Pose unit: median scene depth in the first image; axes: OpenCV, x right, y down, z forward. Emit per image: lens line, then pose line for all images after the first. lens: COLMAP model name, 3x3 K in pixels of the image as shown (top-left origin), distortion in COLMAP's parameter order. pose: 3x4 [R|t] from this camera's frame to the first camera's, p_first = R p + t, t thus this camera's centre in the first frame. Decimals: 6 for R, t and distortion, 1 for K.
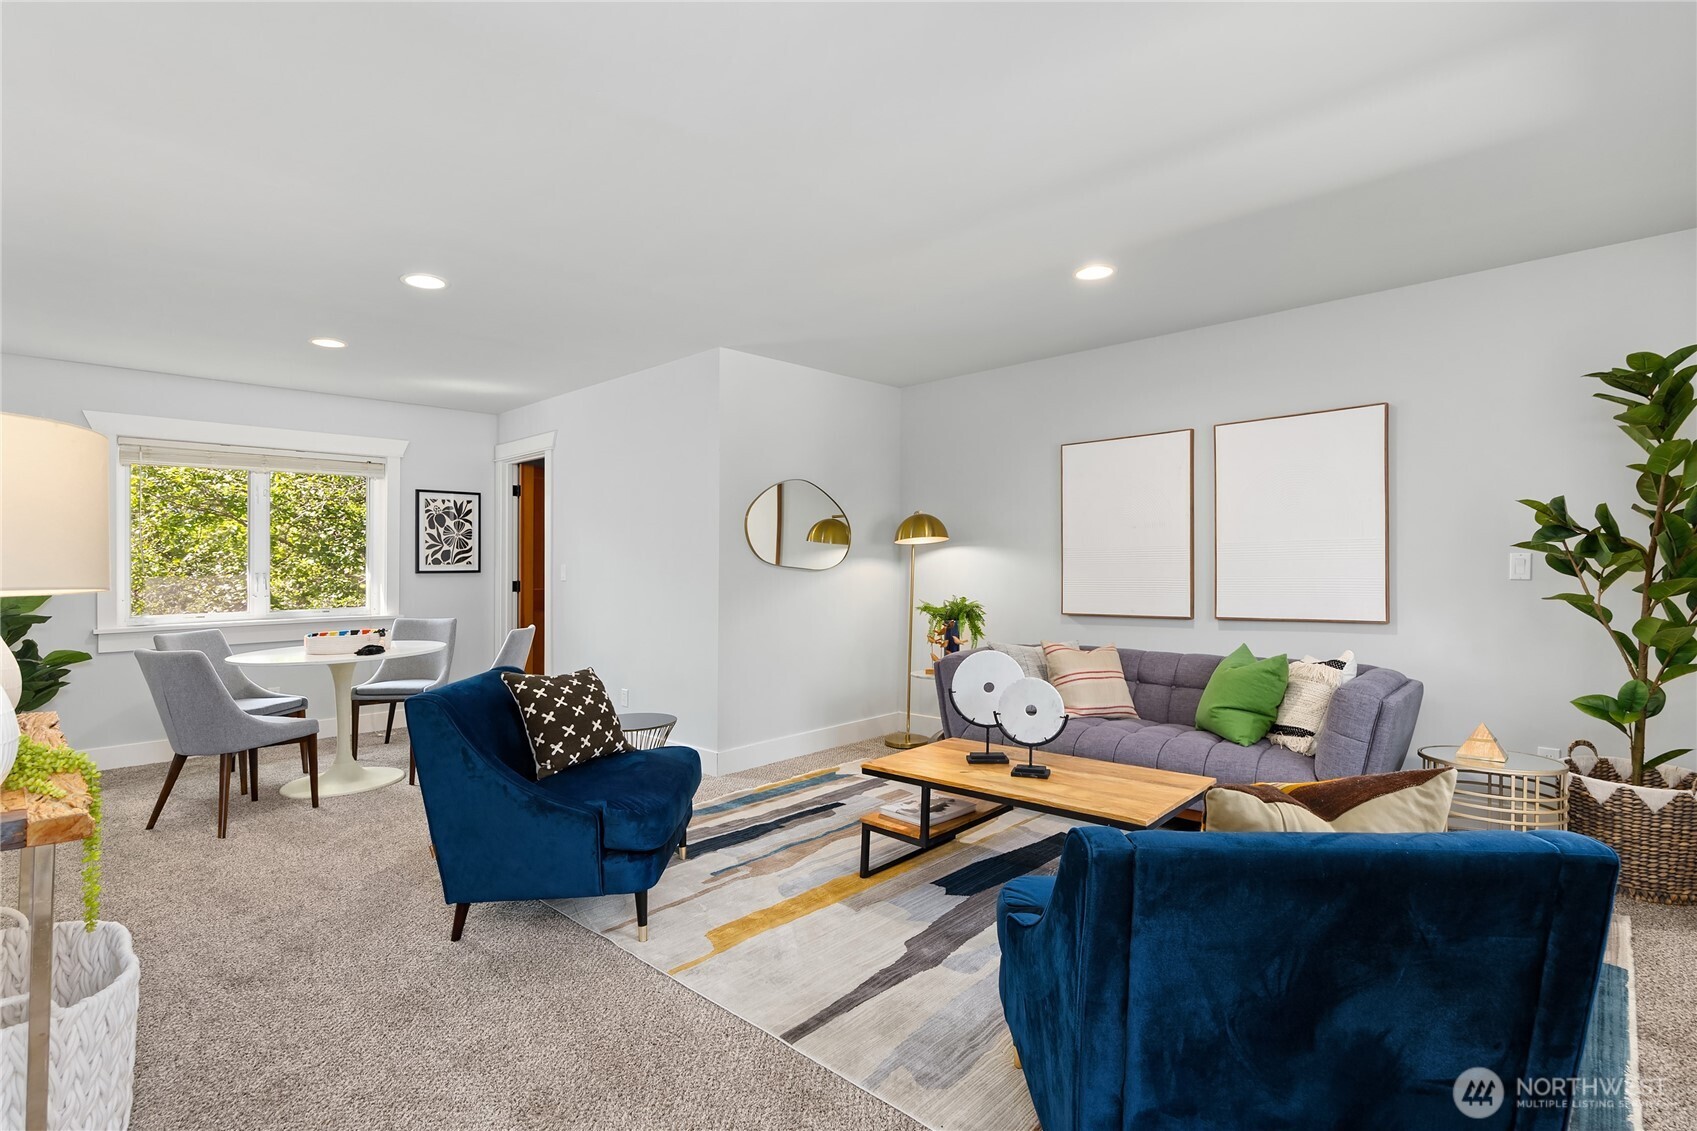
lens RADIAL K [[798.4, 0, 844.8], [0, 798.4, 568.2], [0, 0, 1]] dist [-0.002023, 0.000189]
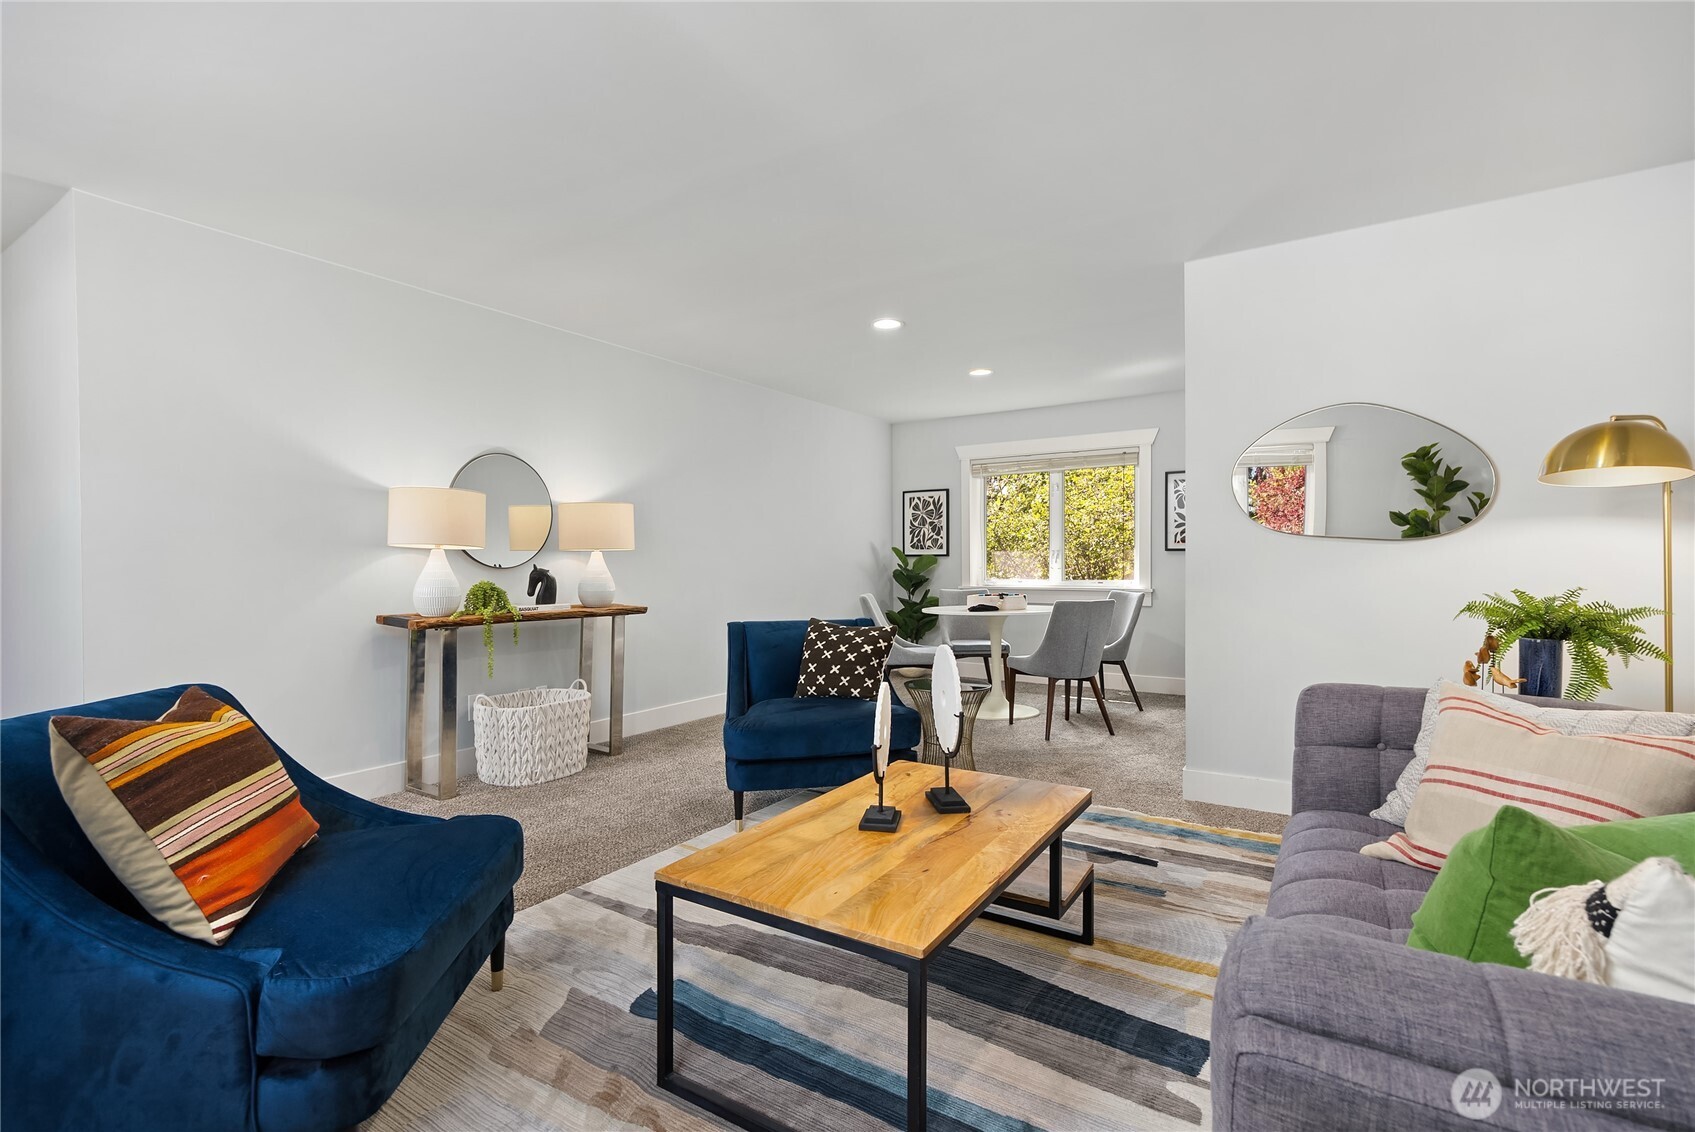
lens RADIAL K [[778.8, 0, 842.3], [0, 778.8, 555.2], [0, 0, 1]] dist [-0.000275, -0.000376]
pose [[0.168199, -0.000871, -0.985753, 0.527078], [0.001618, 0.999999, -0.000607, 0.015224], [0.985752, -0.001493, 0.168200, 0.502893]]
